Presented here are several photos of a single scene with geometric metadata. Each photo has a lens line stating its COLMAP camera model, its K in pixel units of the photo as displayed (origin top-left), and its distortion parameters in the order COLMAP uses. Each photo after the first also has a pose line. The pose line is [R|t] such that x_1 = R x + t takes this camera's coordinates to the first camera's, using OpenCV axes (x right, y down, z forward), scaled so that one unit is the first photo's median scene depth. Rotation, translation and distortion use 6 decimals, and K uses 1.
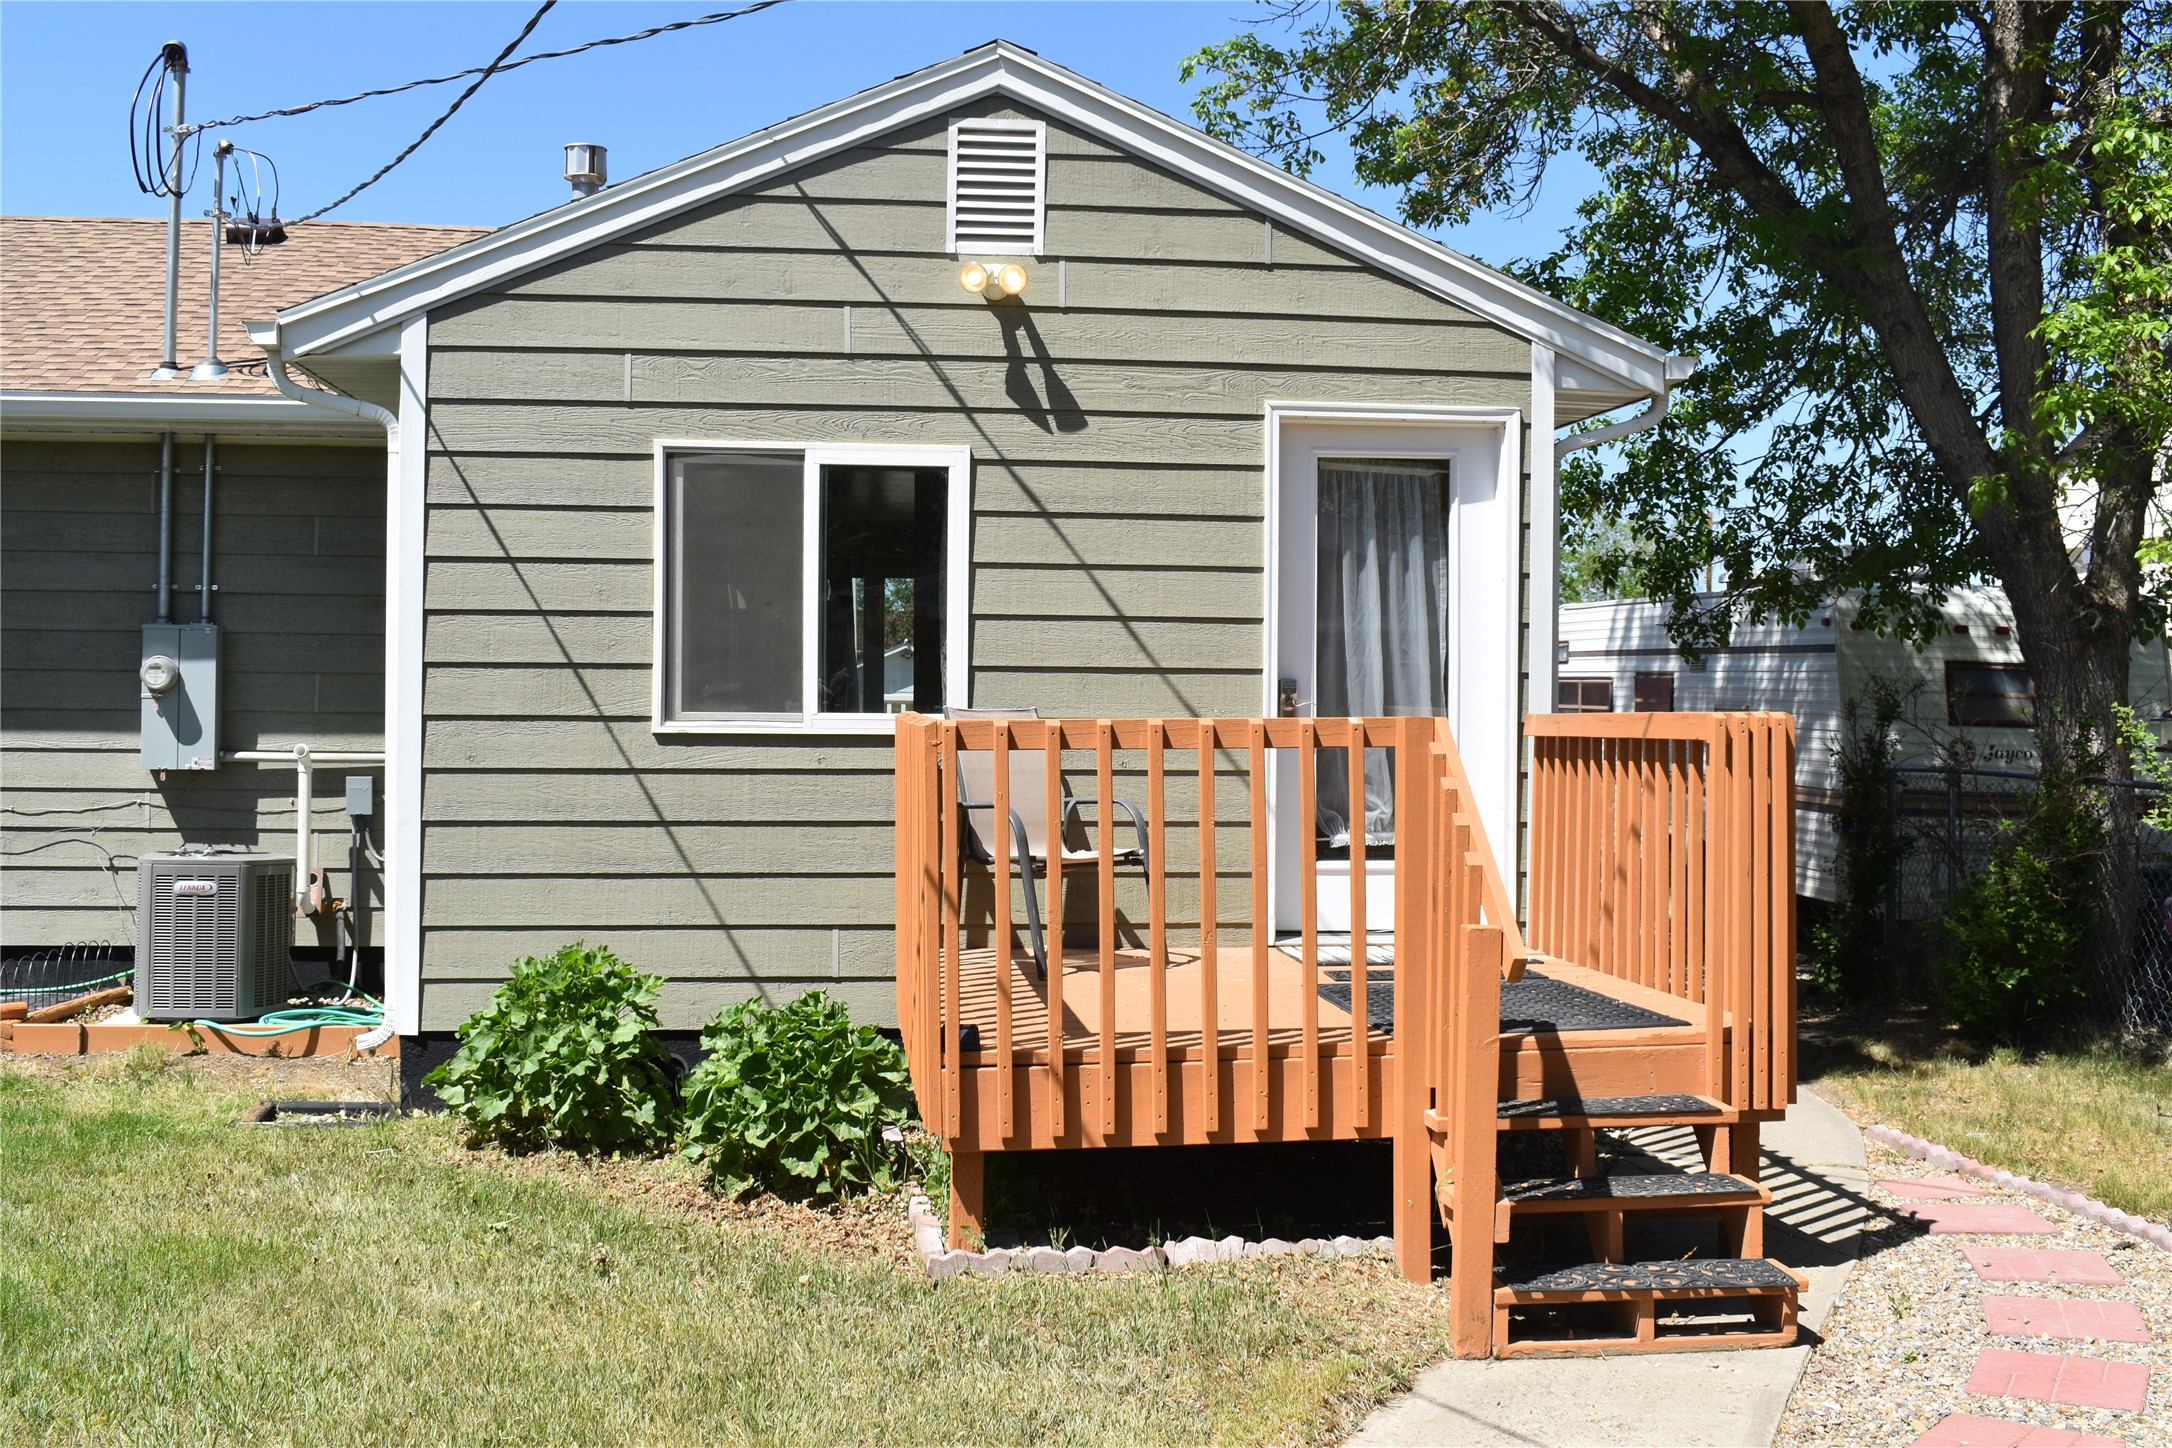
lens RADIAL K [[2296.4, 0, 1070.7], [0, 2296.4, 724.6], [0, 0, 1]] dist [-0.064069, 0.000000]
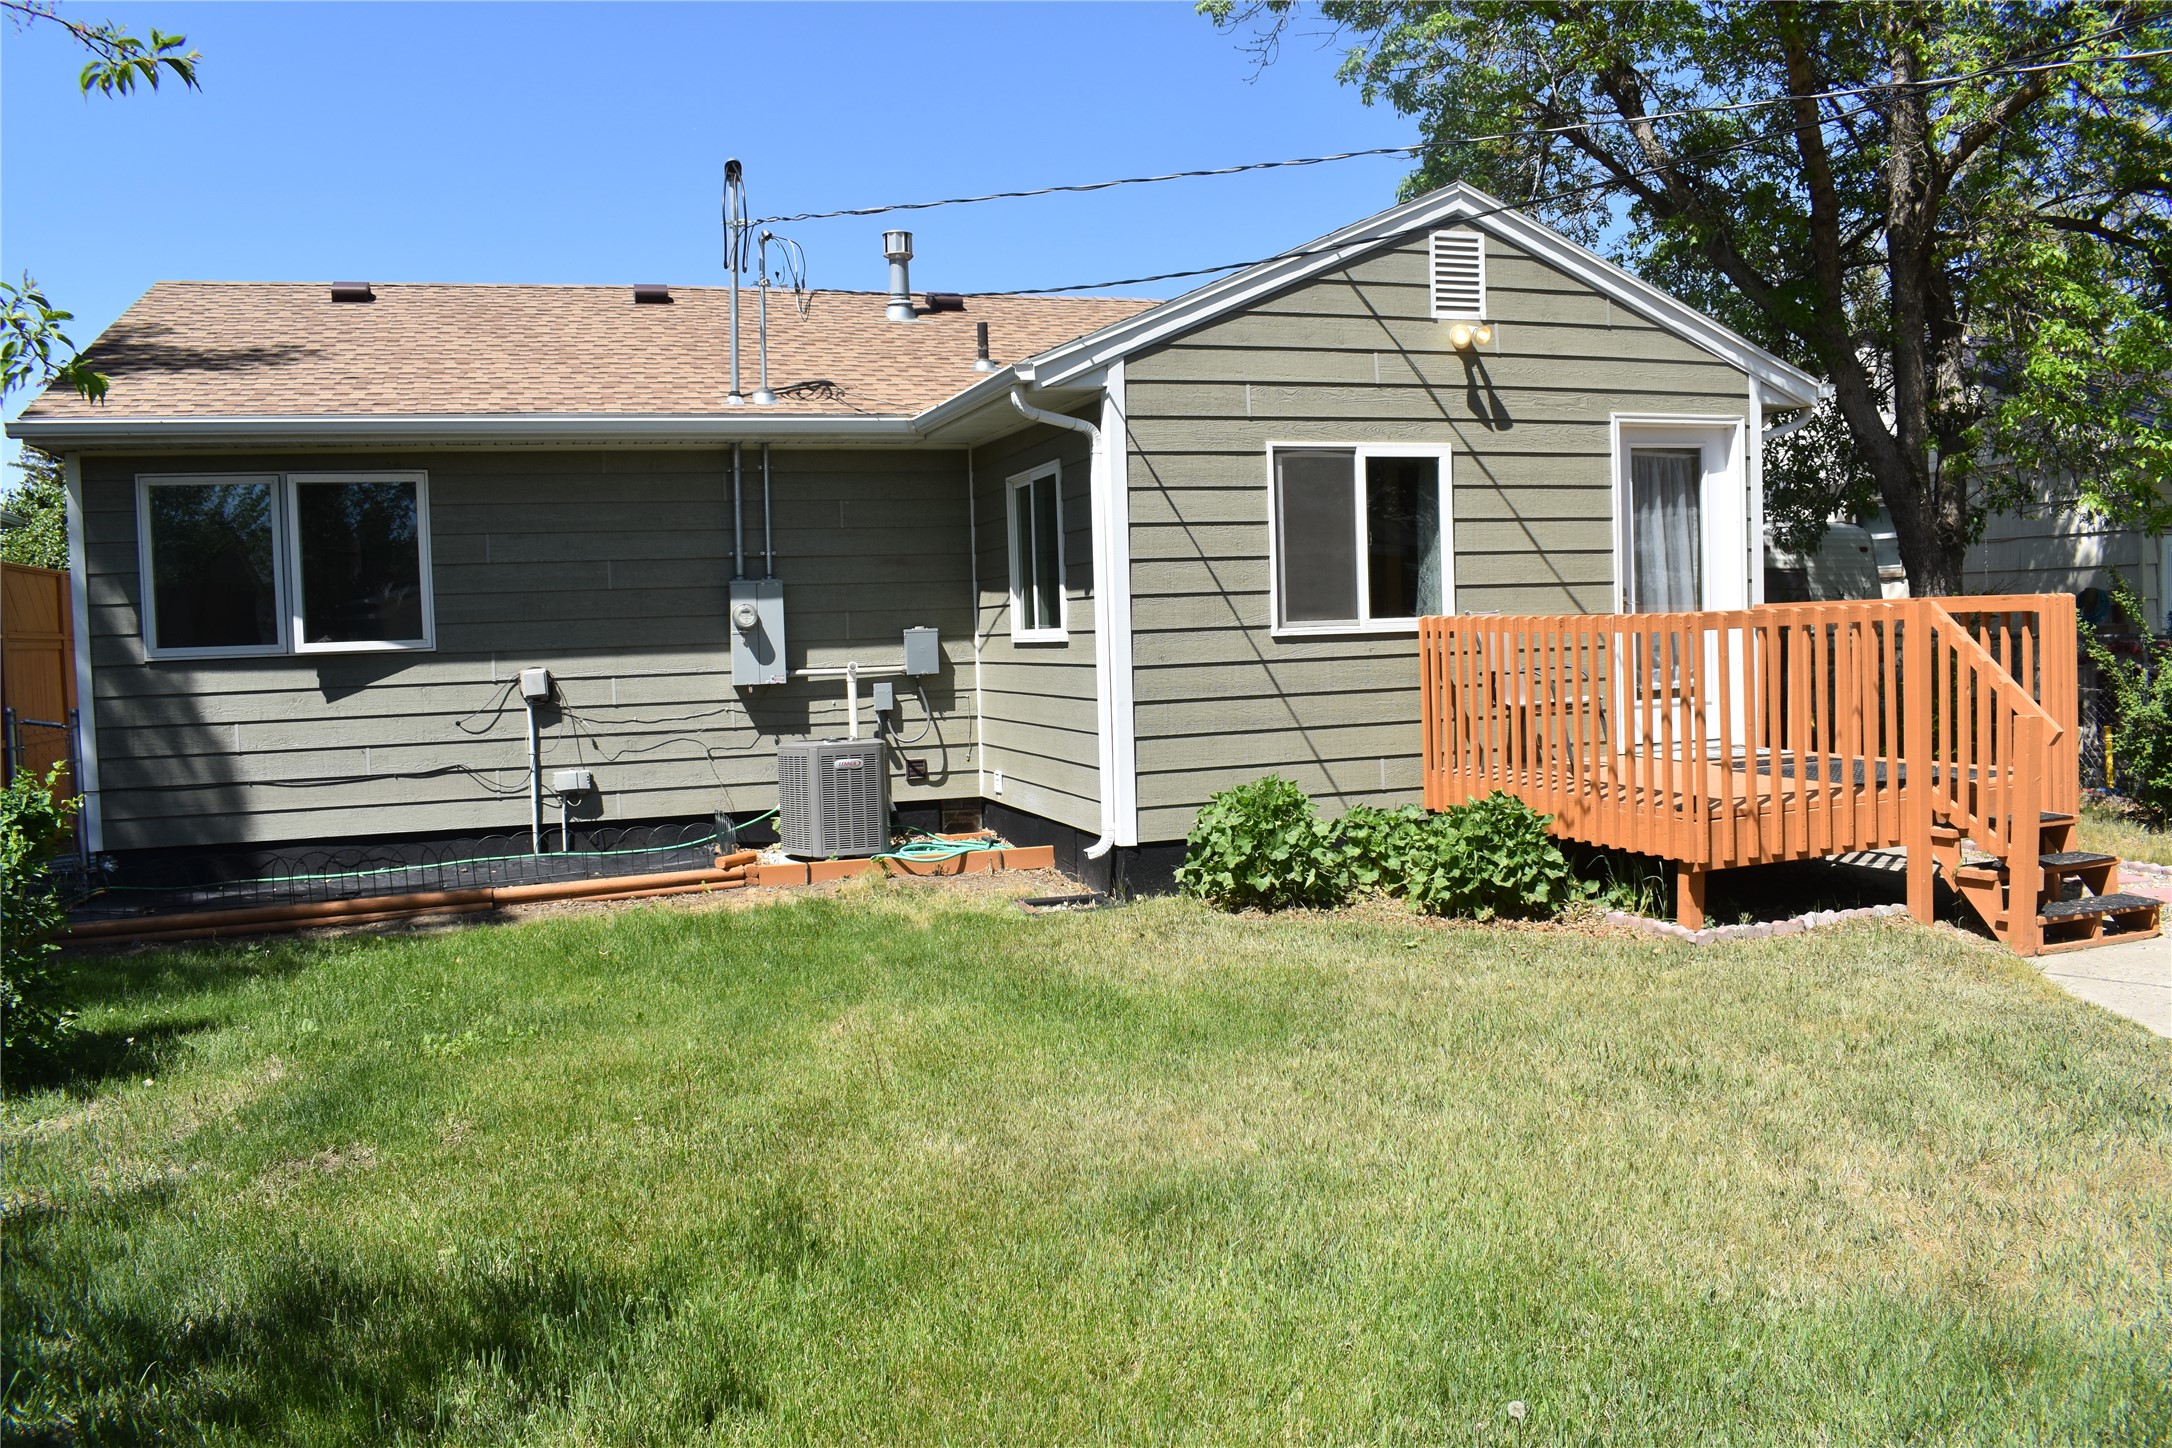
lens RADIAL K [[1672.8, 0, 1090.0], [0, 1672.8, 719.7], [0, 0, 1]] dist [-0.091313, 0.009156]
pose [[0.977650, -0.053107, 0.203423, -0.519475], [0.043348, 0.997699, 0.052135, -0.003976], [-0.205723, -0.042152, 0.977702, -0.056291]]
